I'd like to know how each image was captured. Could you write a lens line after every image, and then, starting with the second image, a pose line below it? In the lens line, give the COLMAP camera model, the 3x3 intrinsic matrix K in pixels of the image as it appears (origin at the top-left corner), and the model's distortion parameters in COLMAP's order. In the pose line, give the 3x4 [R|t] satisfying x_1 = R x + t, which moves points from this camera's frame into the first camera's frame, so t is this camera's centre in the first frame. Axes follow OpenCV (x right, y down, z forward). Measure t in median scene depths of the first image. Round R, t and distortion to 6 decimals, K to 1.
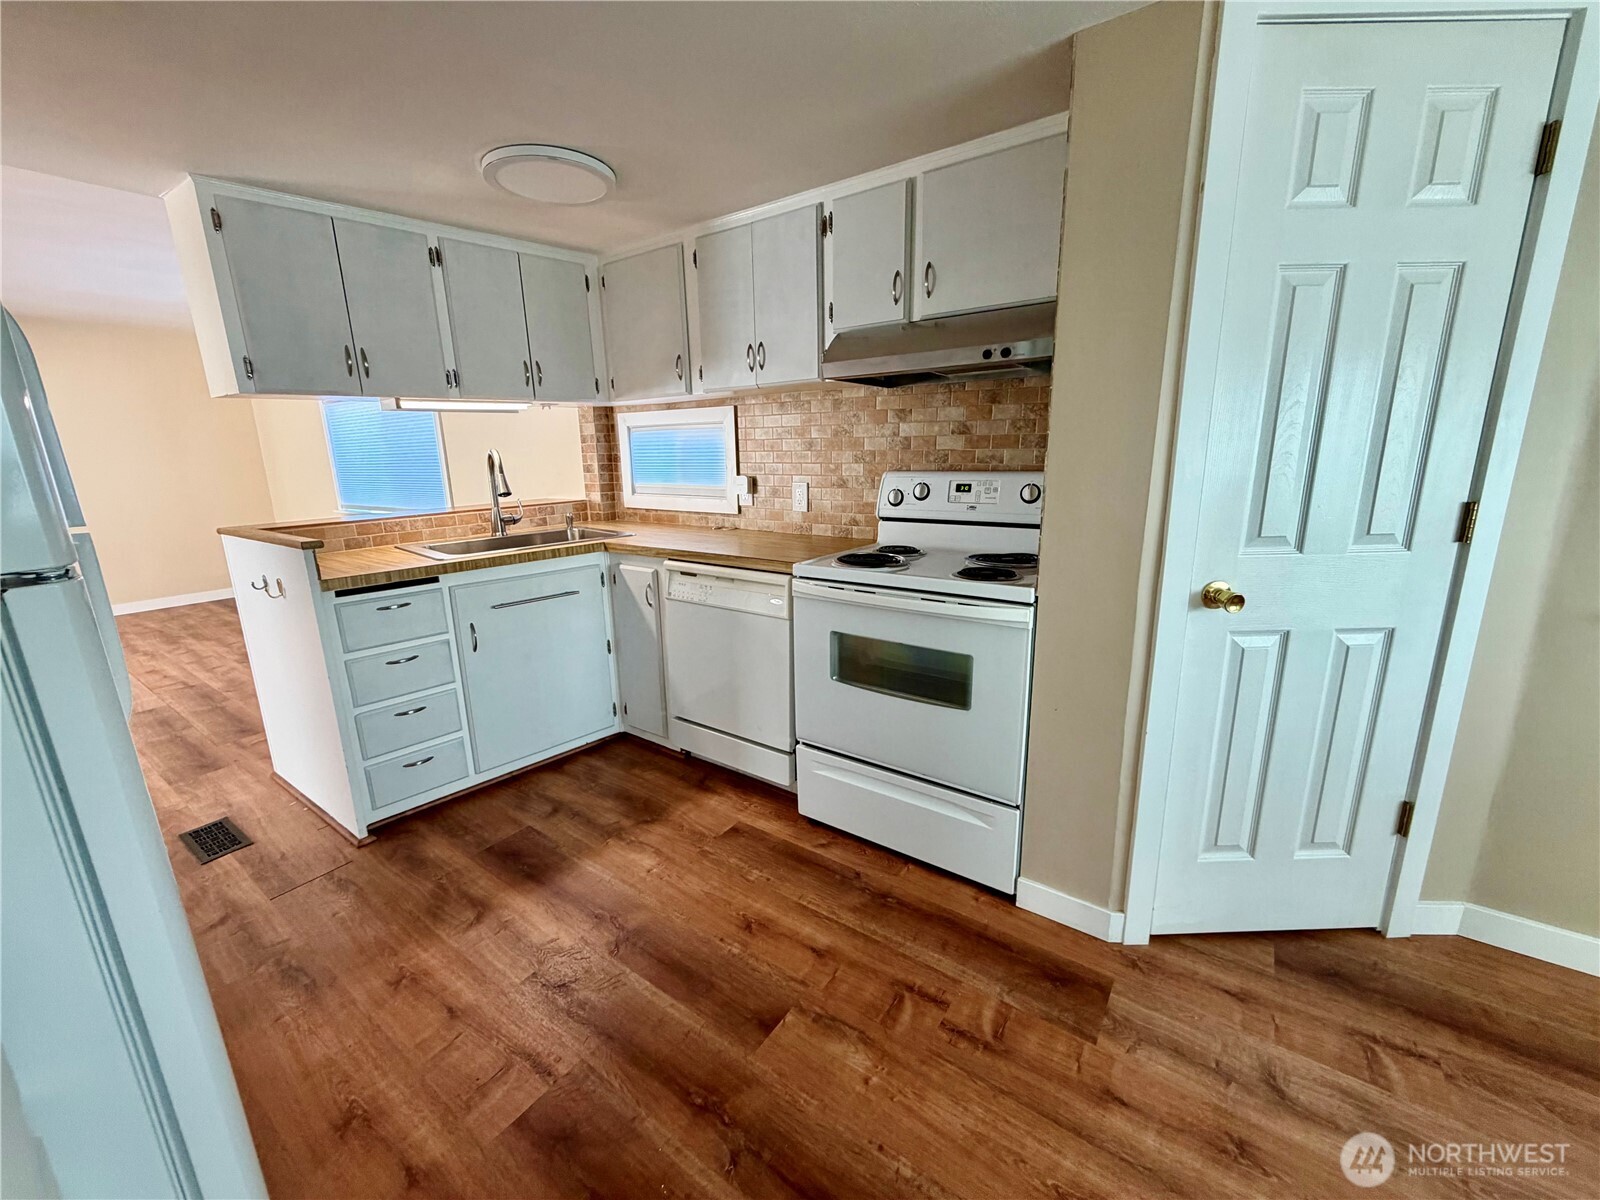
lens RADIAL K [[636.9, 0, 796.5], [0, 636.9, 598.7], [0, 0, 1]] dist [0.000795, -0.000204]
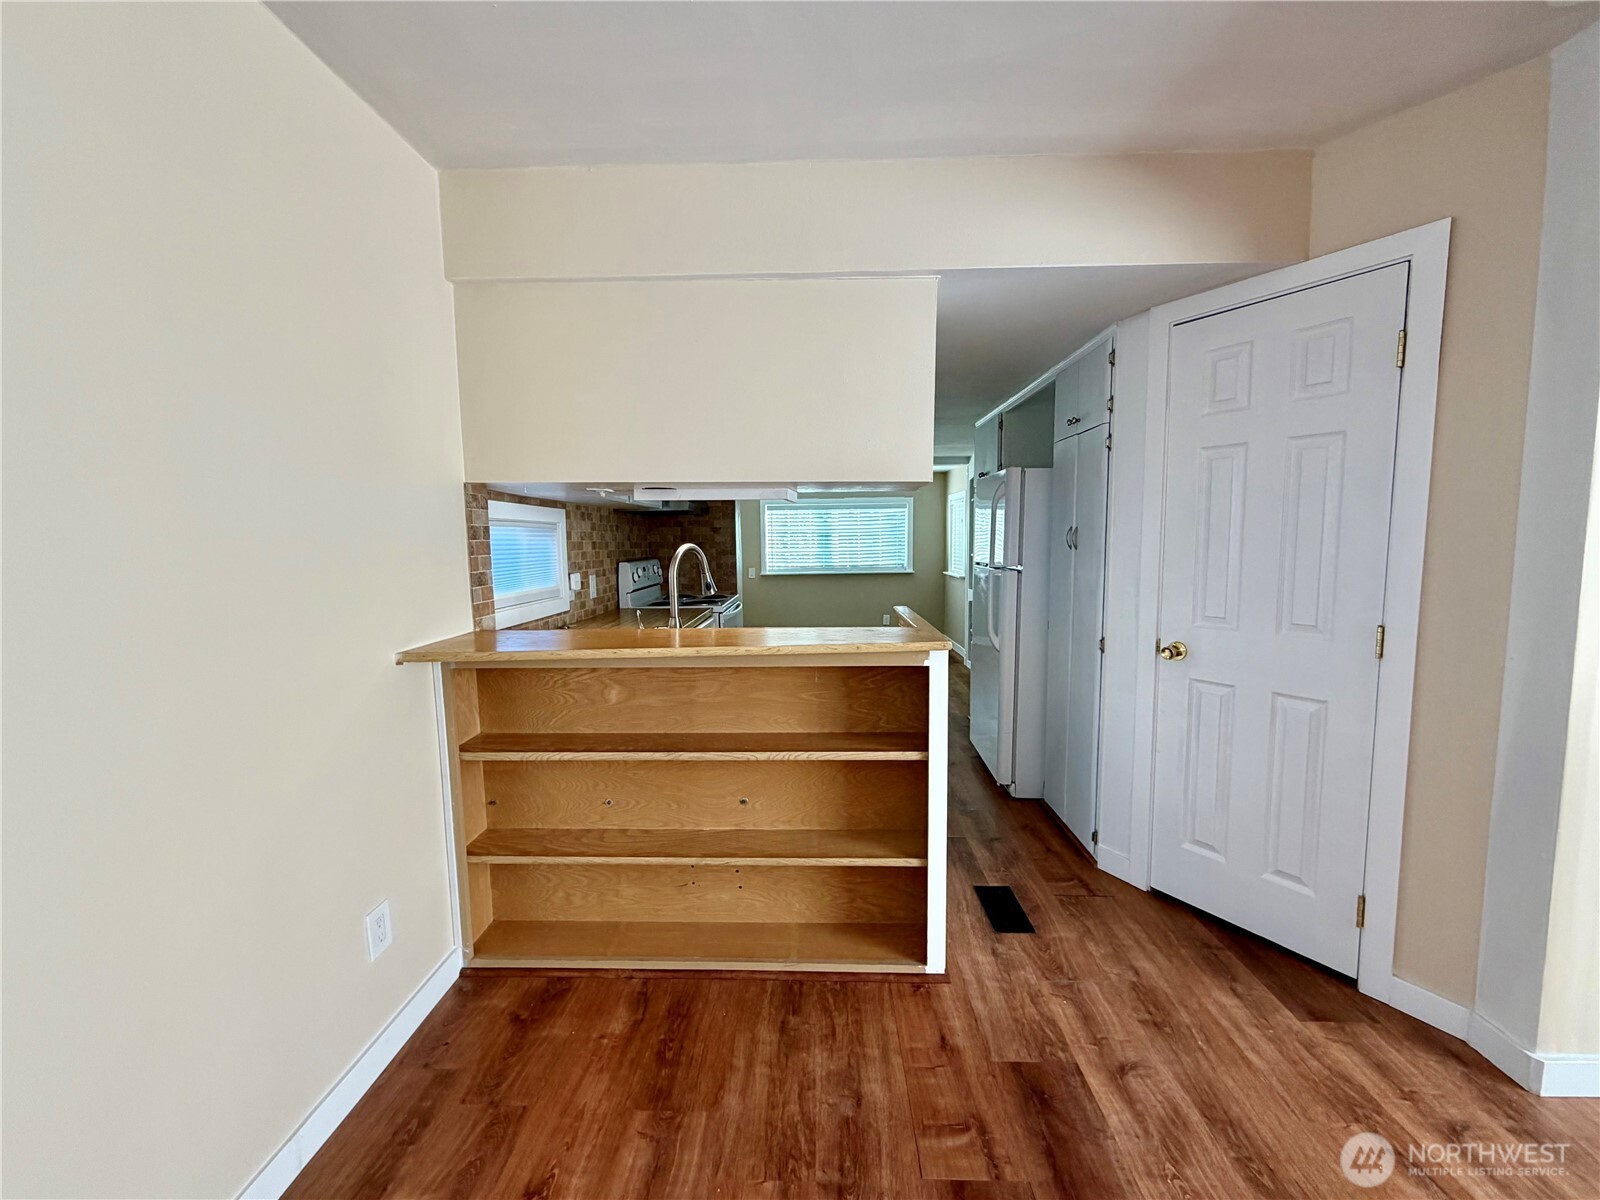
lens RADIAL K [[636.9, 0, 796.5], [0, 636.9, 598.7], [0, 0, 1]] dist [0.000795, -0.000204]
pose [[-0.554393, -0.051244, 0.830676, -2.102478], [0.212913, 0.956156, 0.201083, -0.508958], [-0.804560, 0.288341, -0.519176, 2.239137]]
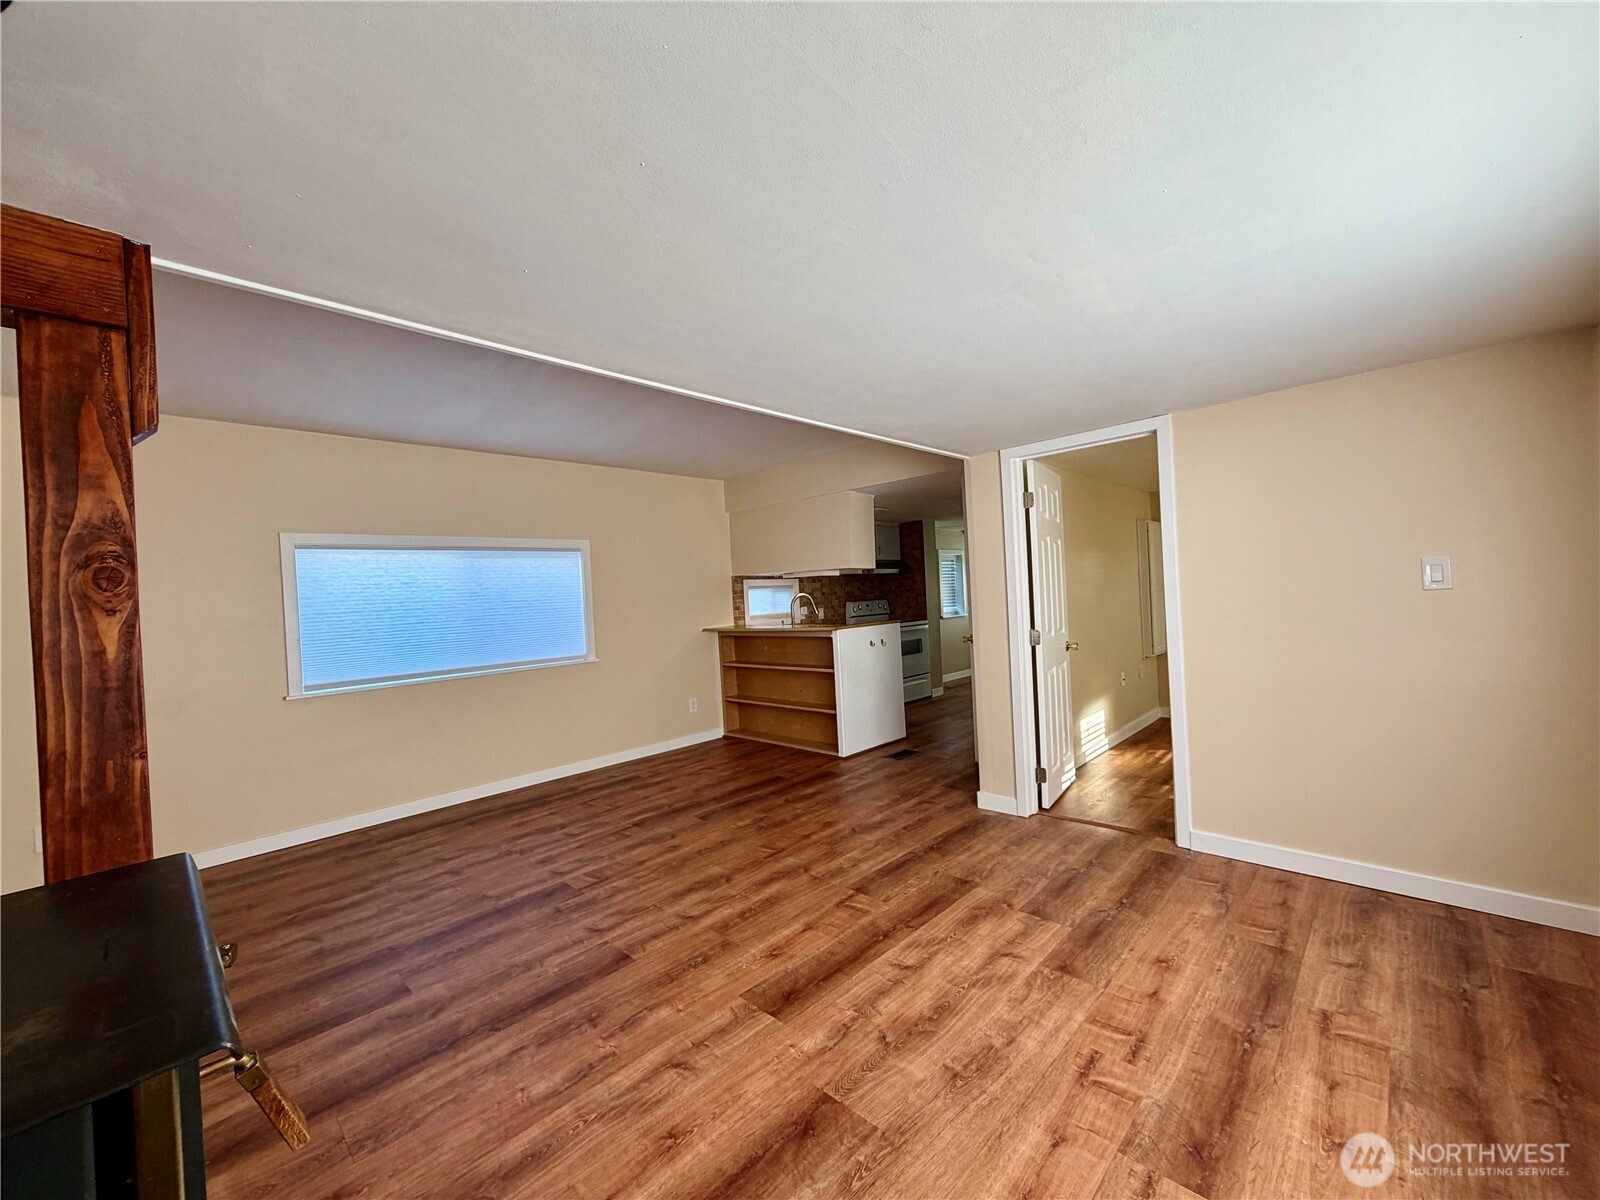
lens RADIAL K [[636.9, 0, 796.5], [0, 636.9, 598.7], [0, 0, 1]] dist [0.000795, -0.000204]
pose [[0.150393, 0.008703, 0.988588, -4.351300], [0.270377, 0.961476, -0.049596, -0.196122], [-0.950936, 0.274750, 0.142246, 1.191935]]
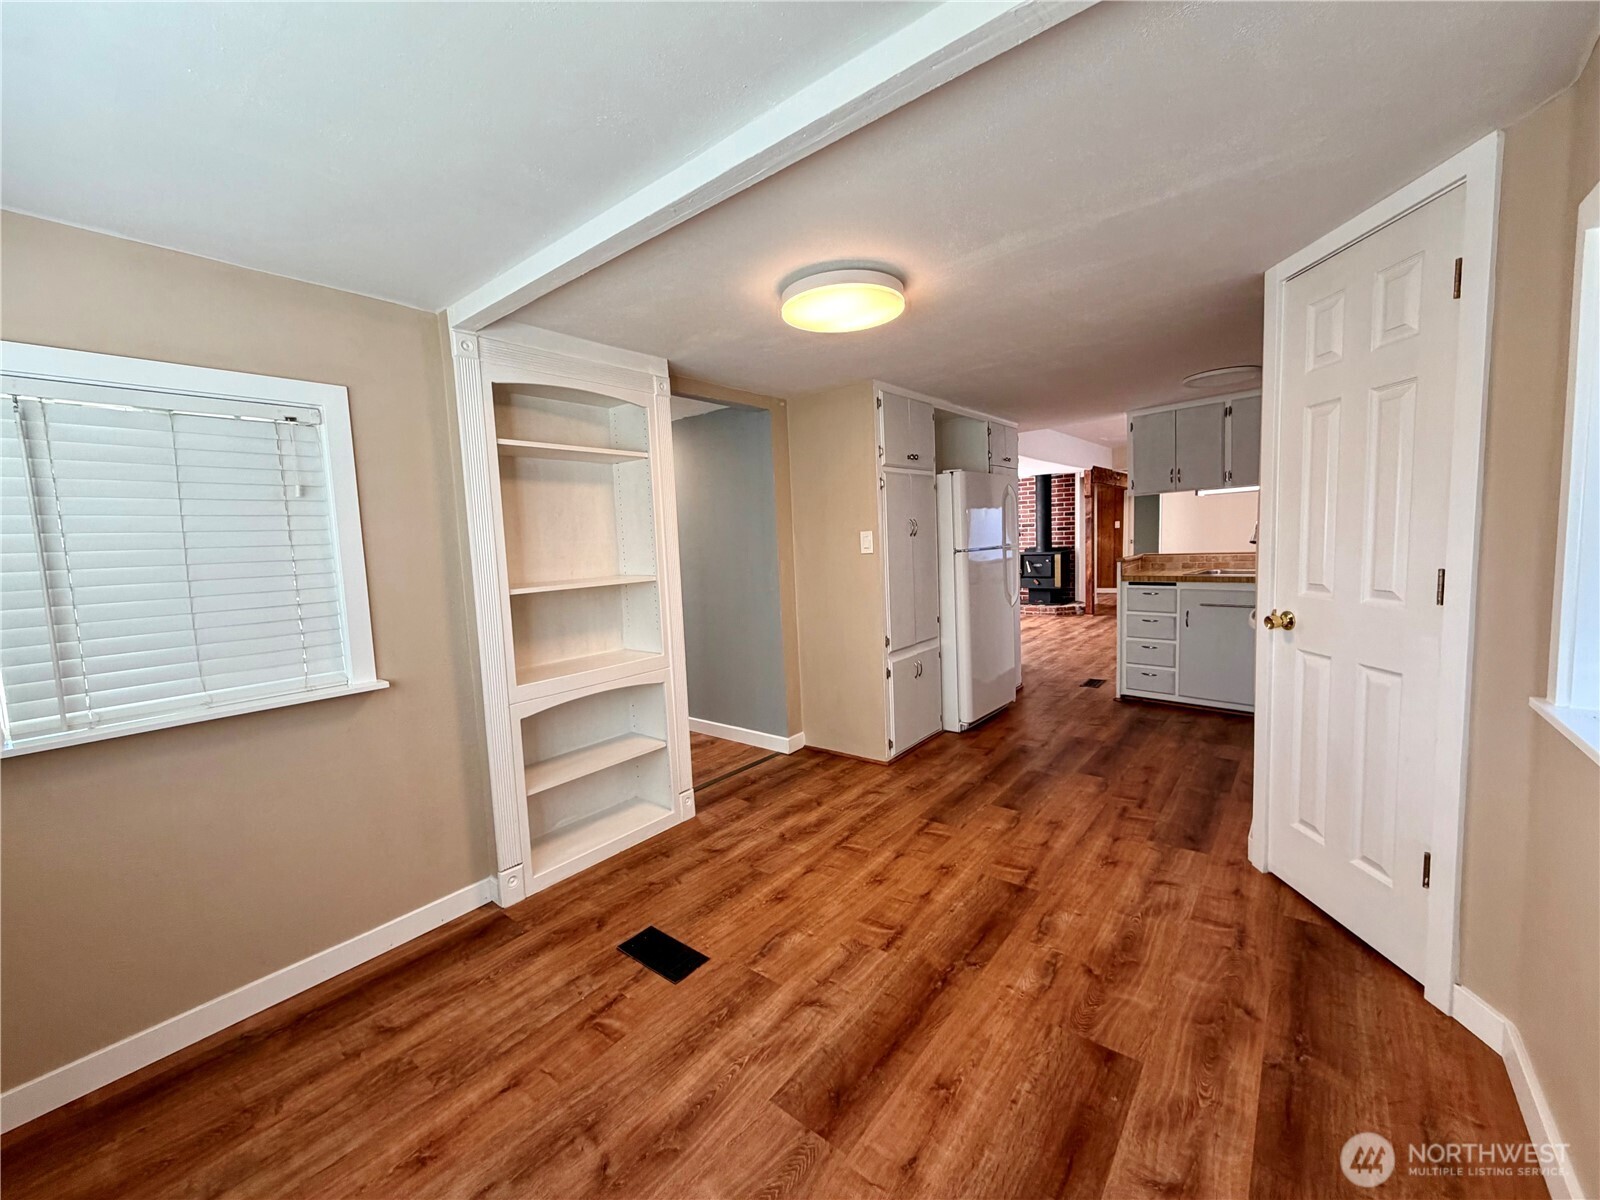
lens RADIAL K [[636.9, 0, 796.5], [0, 636.9, 598.7], [0, 0, 1]] dist [0.000795, -0.000204]
pose [[-0.060052, 0.117331, -0.991276, 1.947359], [-0.182046, 0.975126, 0.126448, -0.030595], [0.981454, 0.188052, -0.037198, -0.057864]]
